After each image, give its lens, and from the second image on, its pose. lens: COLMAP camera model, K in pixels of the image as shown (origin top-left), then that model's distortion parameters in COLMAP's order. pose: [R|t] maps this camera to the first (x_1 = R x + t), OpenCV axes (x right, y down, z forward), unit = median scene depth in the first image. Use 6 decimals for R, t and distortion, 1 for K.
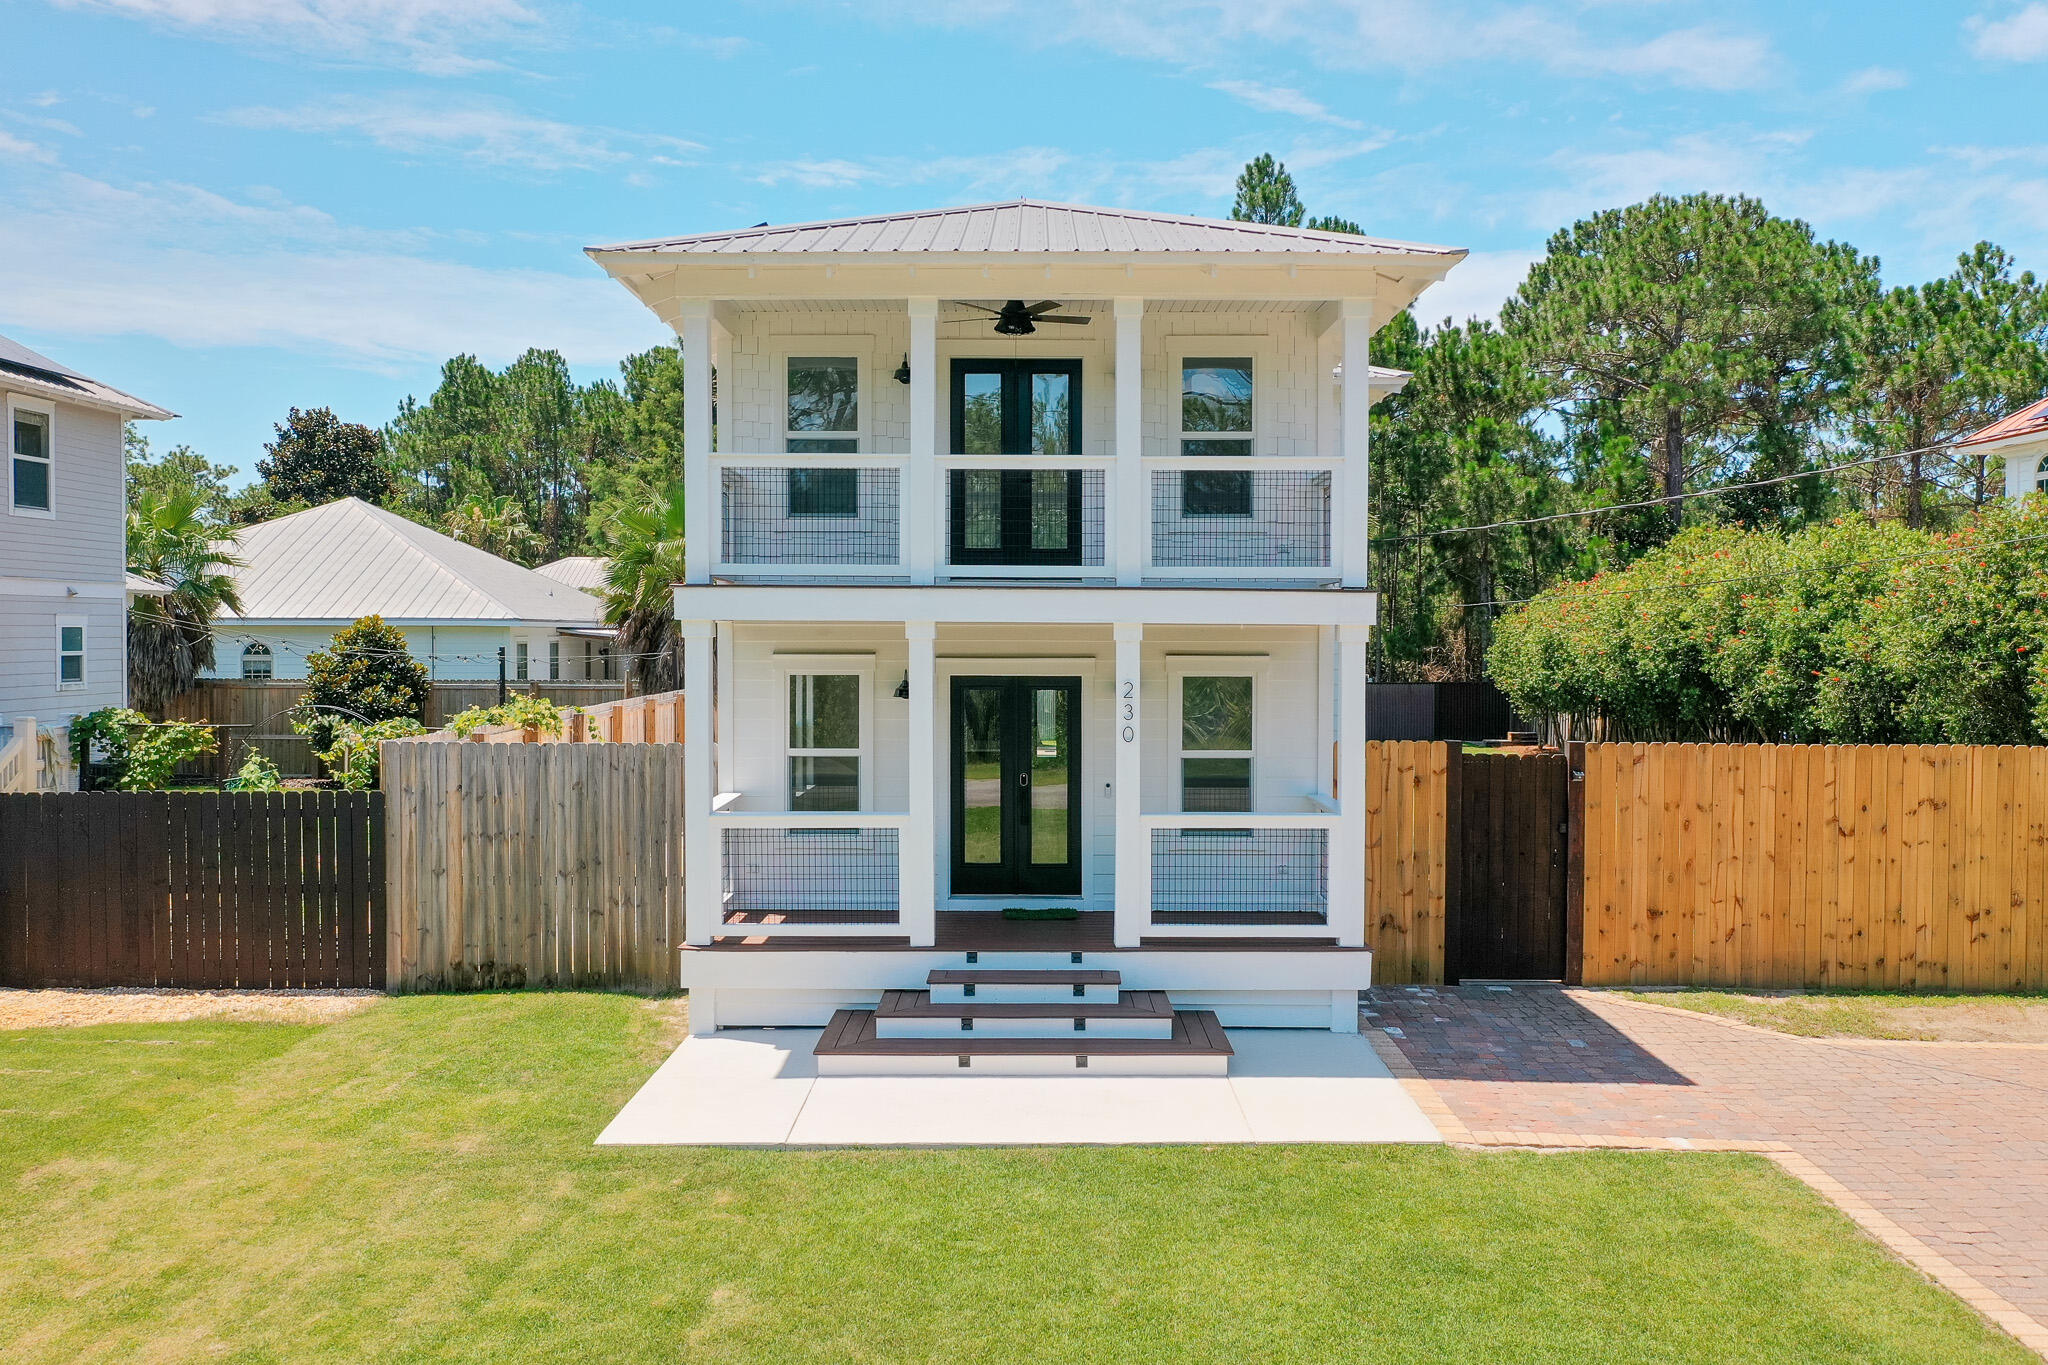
lens RADIAL K [[1619.3, 0, 1006.6], [0, 1619.3, 685.8], [0, 0, 1]] dist [0.002036, -0.002816]
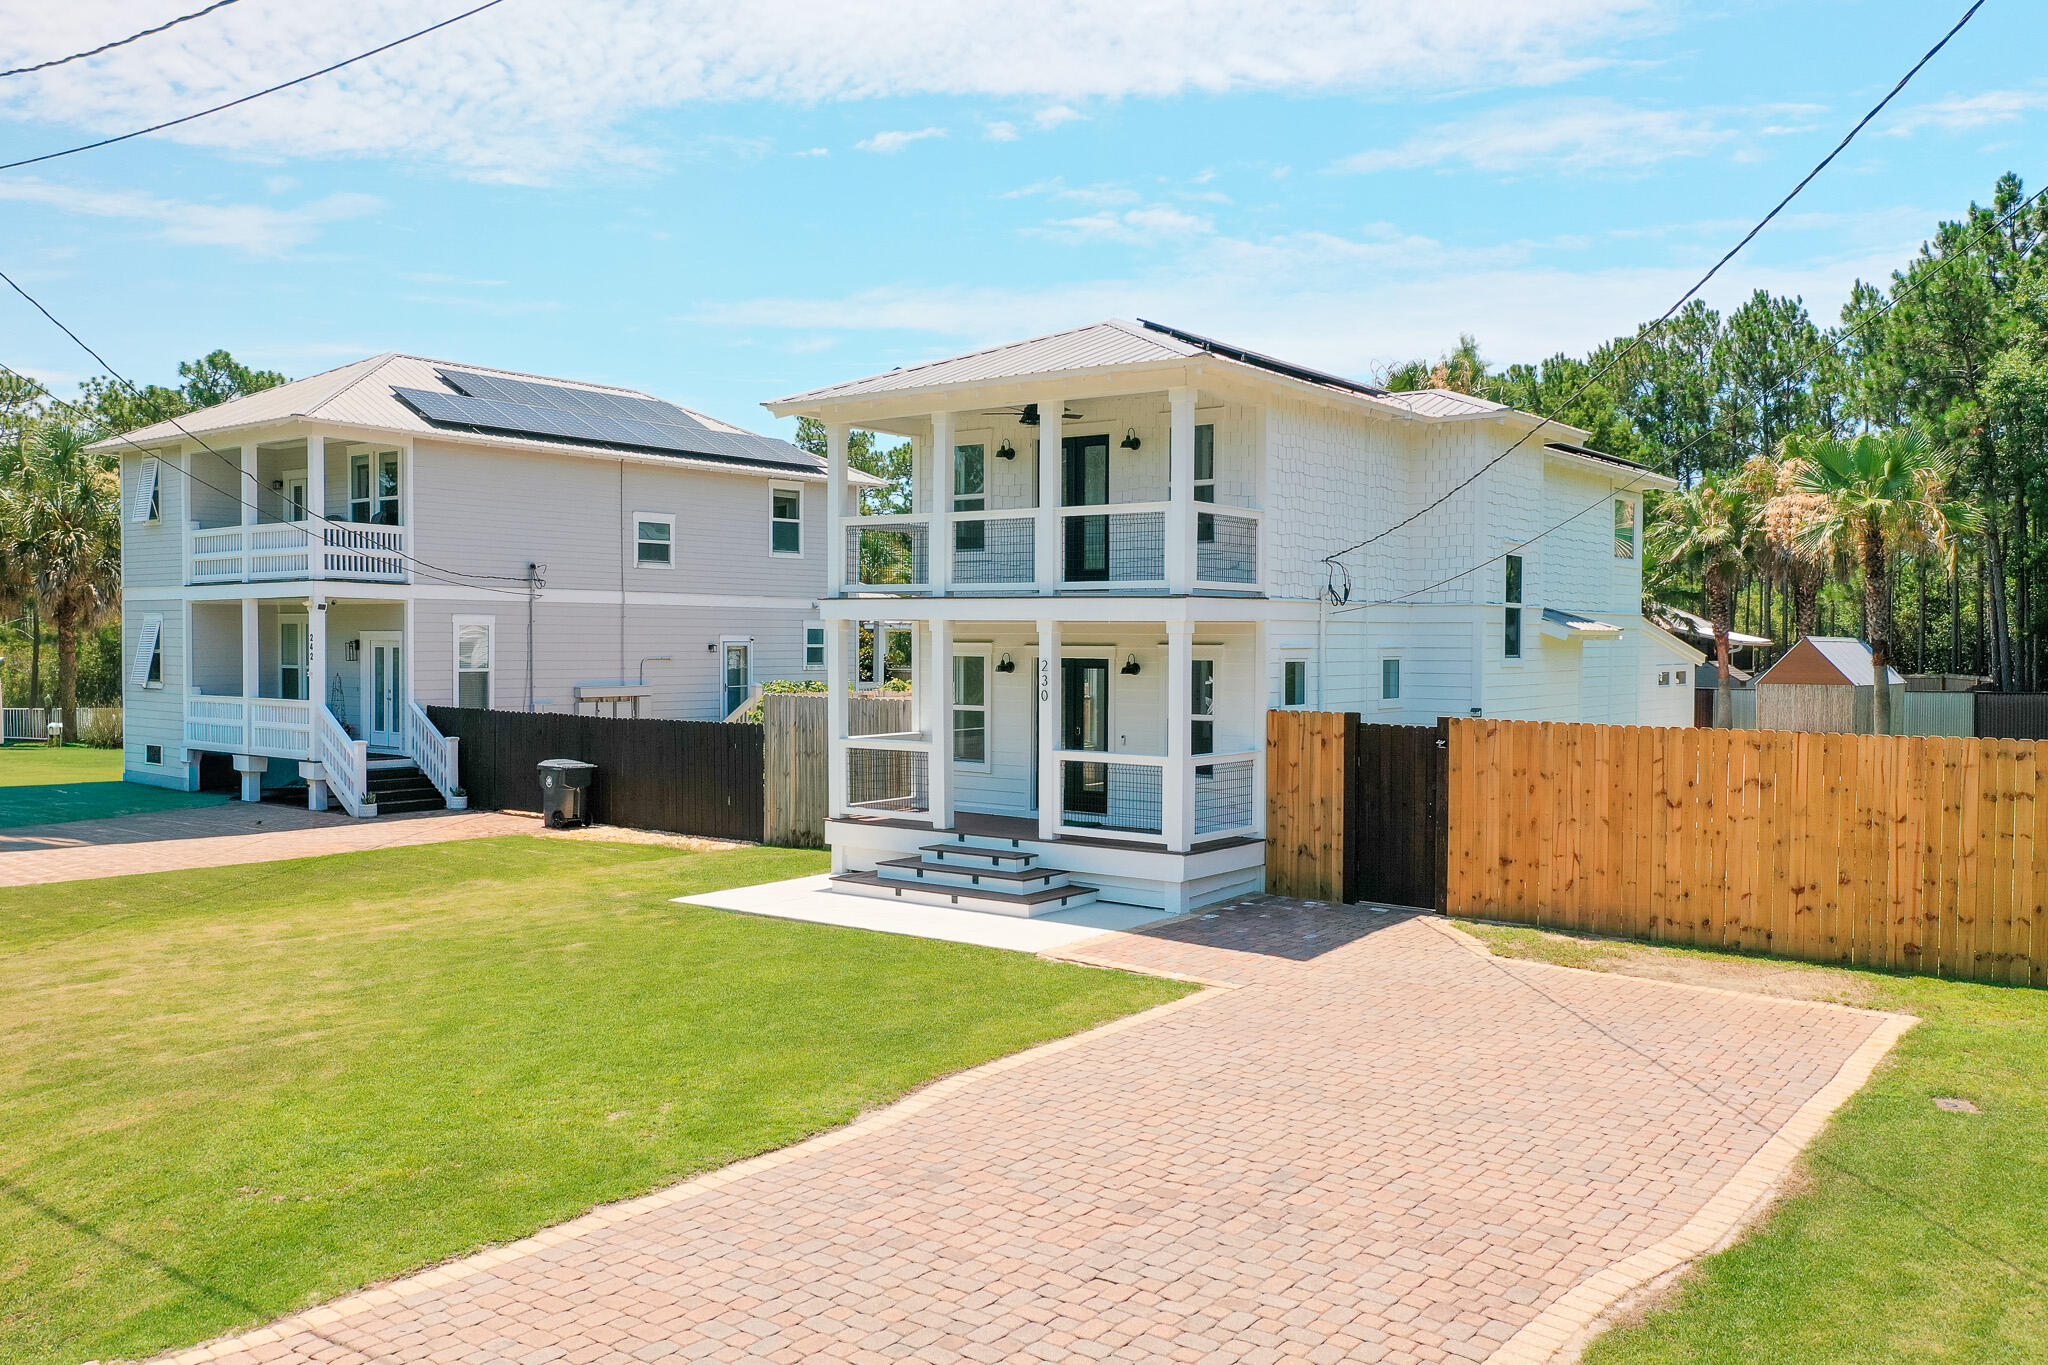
lens RADIAL K [[1618.5, 0, 1019.3], [0, 1618.5, 691.9], [0, 0, 1]] dist [0.008505, 0.011123]
pose [[0.801581, 0.022052, -0.597480, 0.824621], [-0.022528, 0.999724, 0.006675, 0.014912], [0.597462, 0.008110, 0.801856, -0.179878]]
